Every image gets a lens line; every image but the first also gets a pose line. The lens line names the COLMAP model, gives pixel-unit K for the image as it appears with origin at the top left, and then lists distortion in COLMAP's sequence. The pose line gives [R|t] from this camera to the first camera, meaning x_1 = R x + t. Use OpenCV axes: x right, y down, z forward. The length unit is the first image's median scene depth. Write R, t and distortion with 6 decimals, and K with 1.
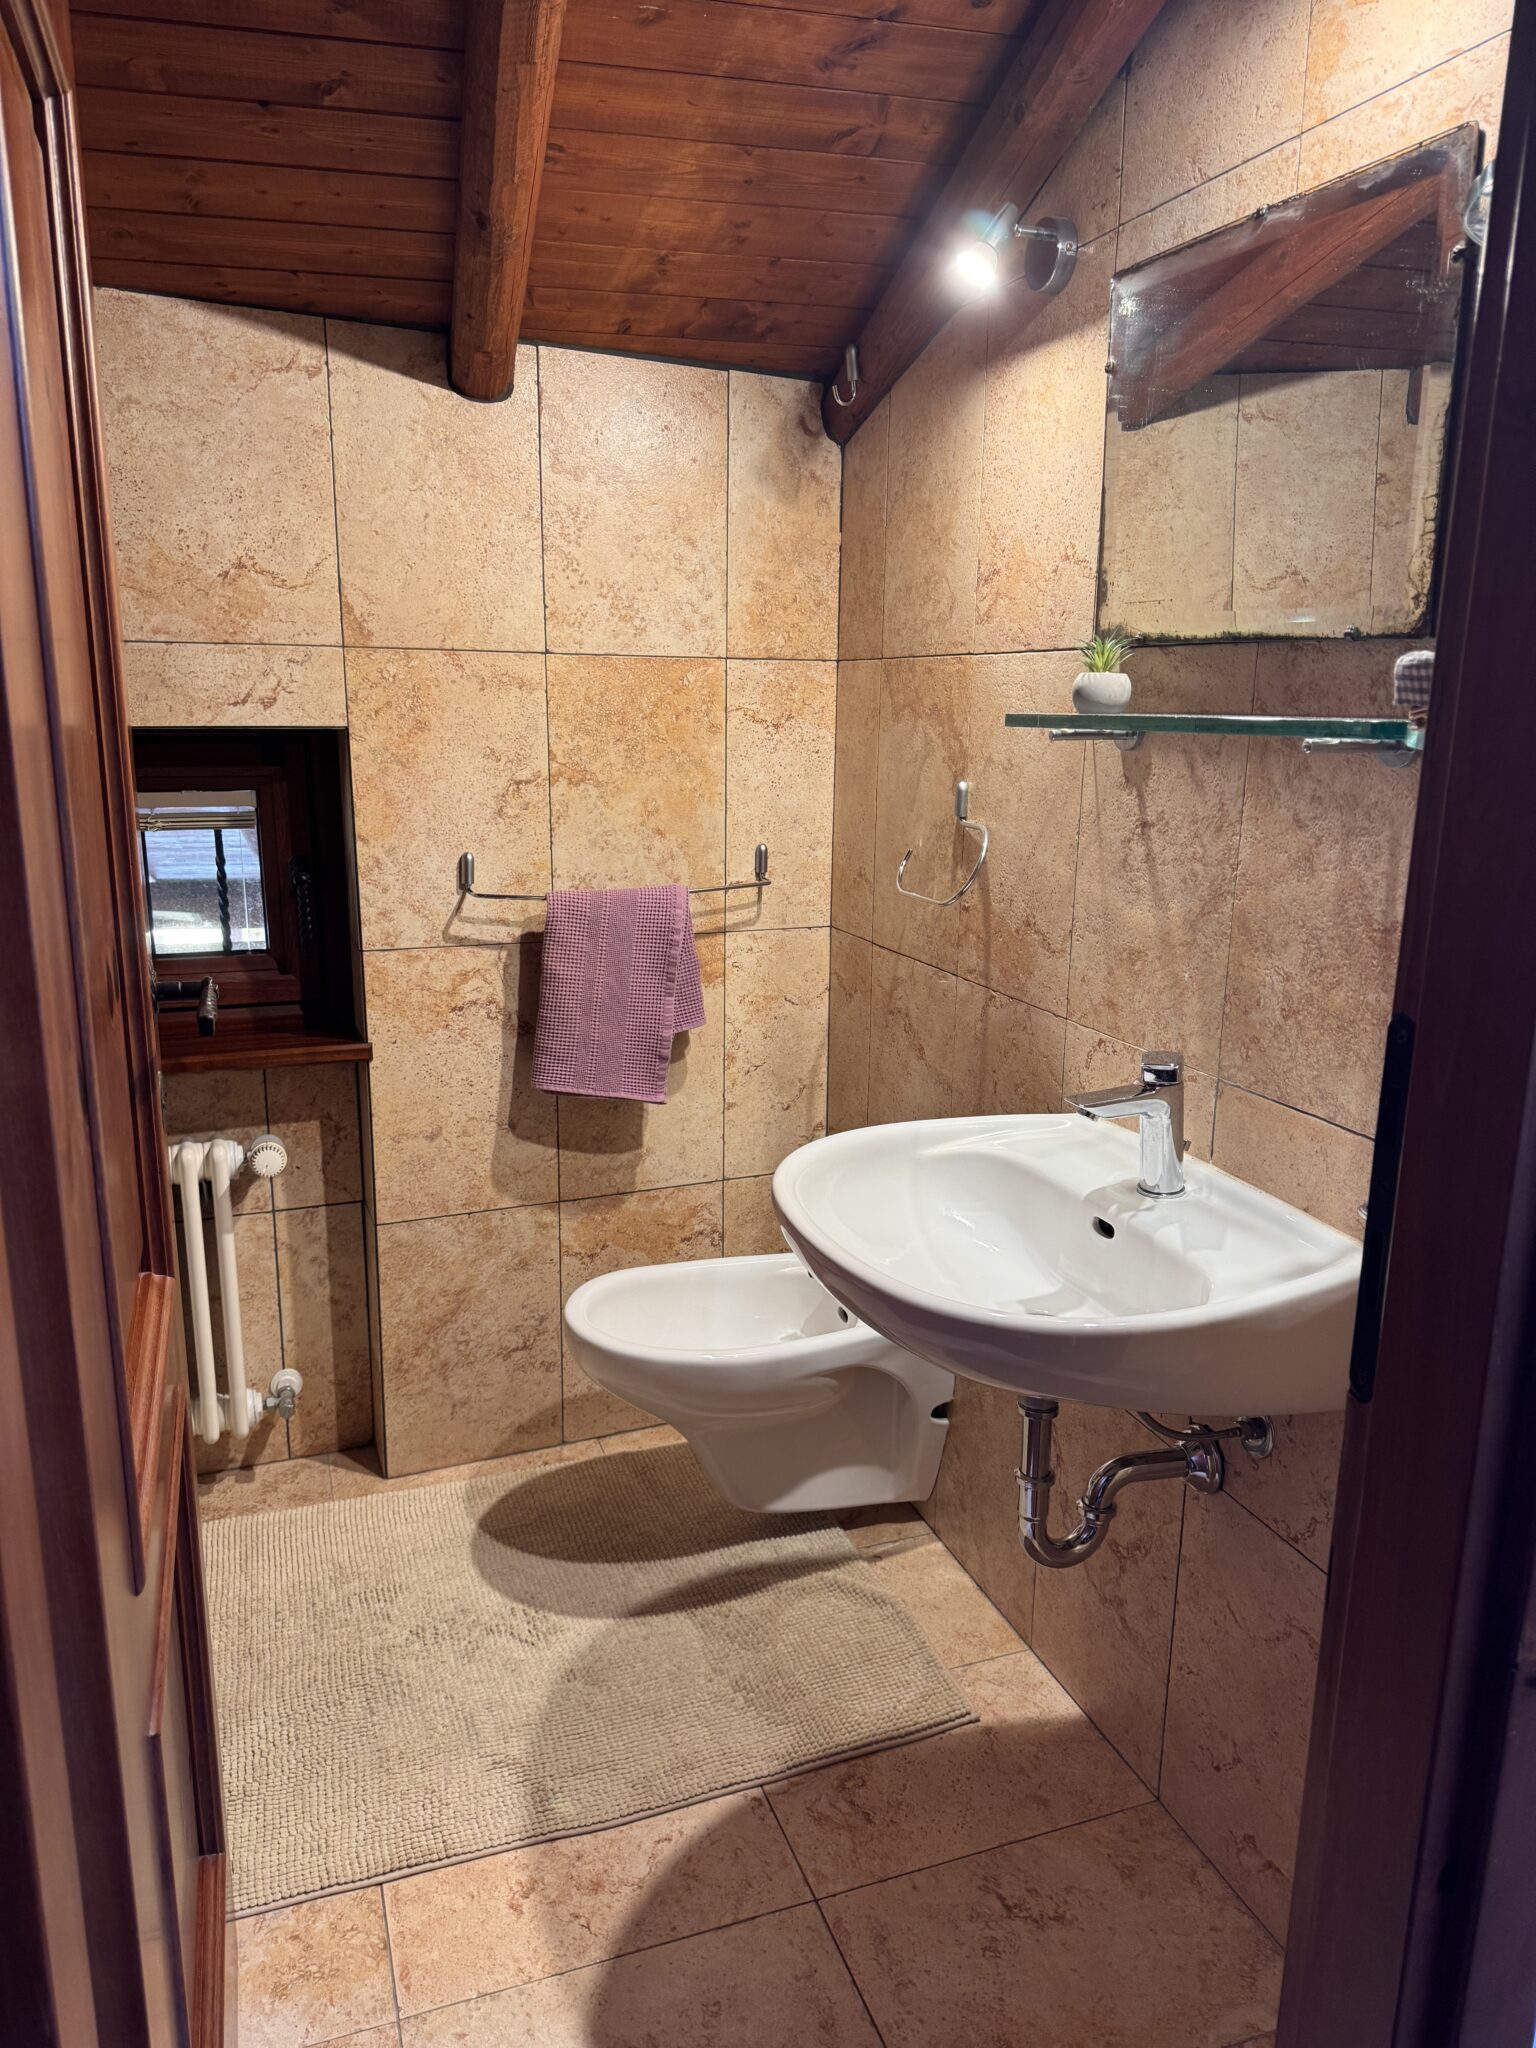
lens RADIAL K [[1445.9, 0, 762.8], [0, 1445.9, 1021.6], [0, 0, 1]] dist [0.084708, -0.101629]
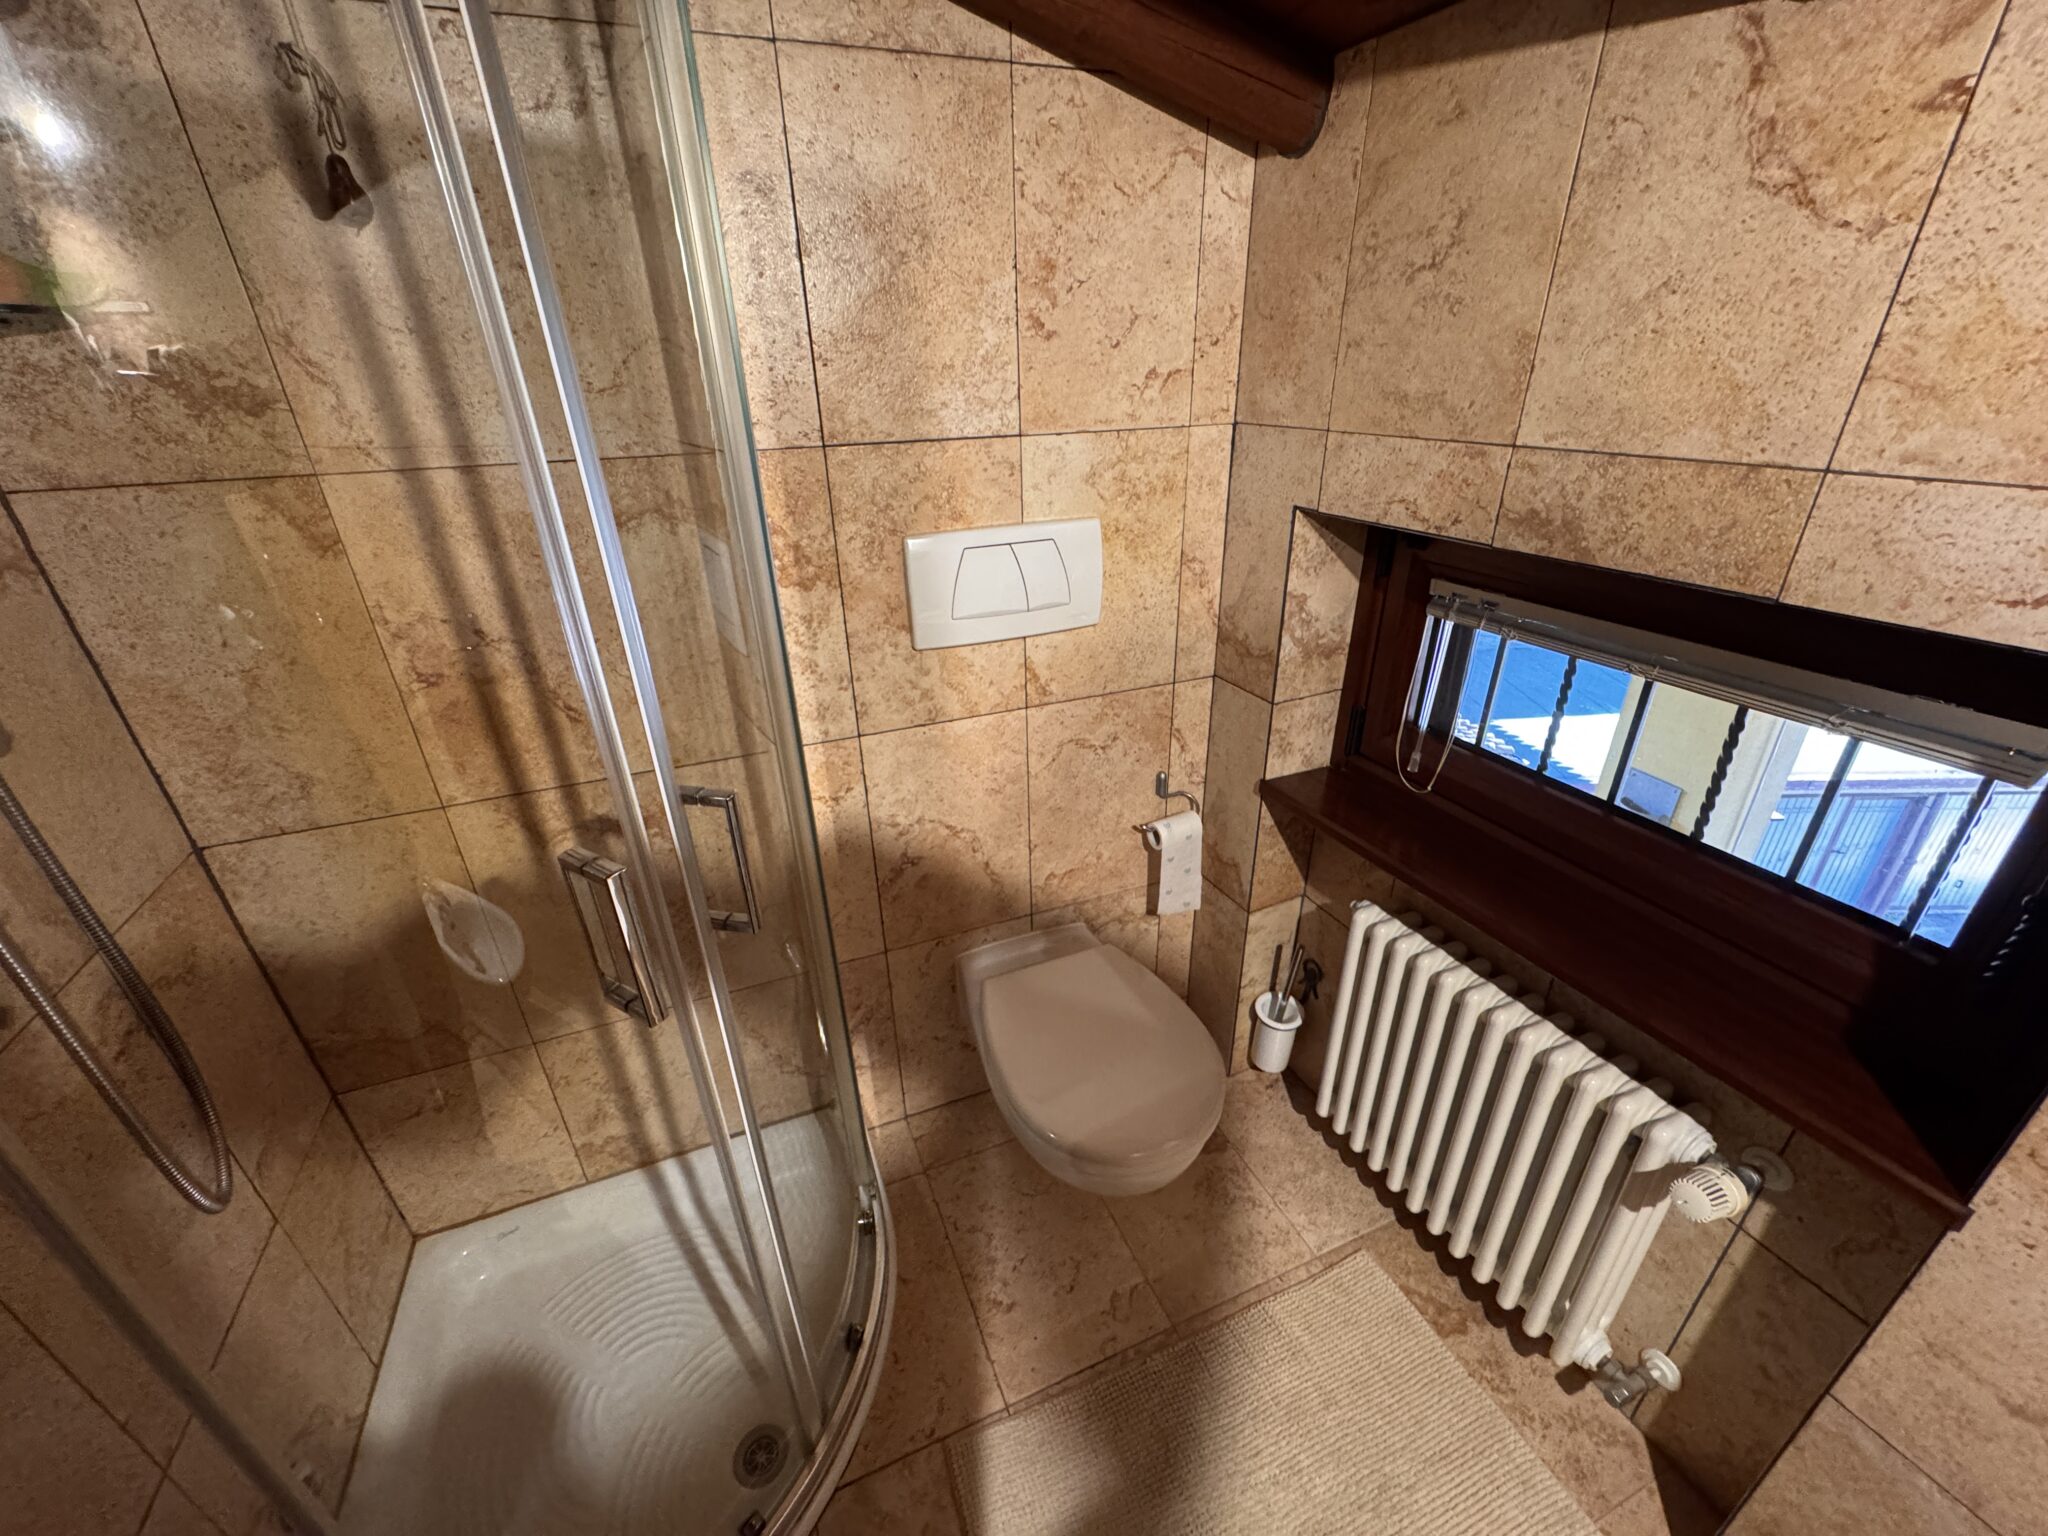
lens RADIAL K [[826.2, 0, 1027.6], [0, 826.2, 770.3], [0, 0, 1]] dist [0.000983, 0.000499]
pose [[0.059996, 0.435415, -0.898228, -0.080883], [-0.207637, 0.885610, 0.415429, -0.213941], [0.976364, 0.161581, 0.143542, 0.610877]]
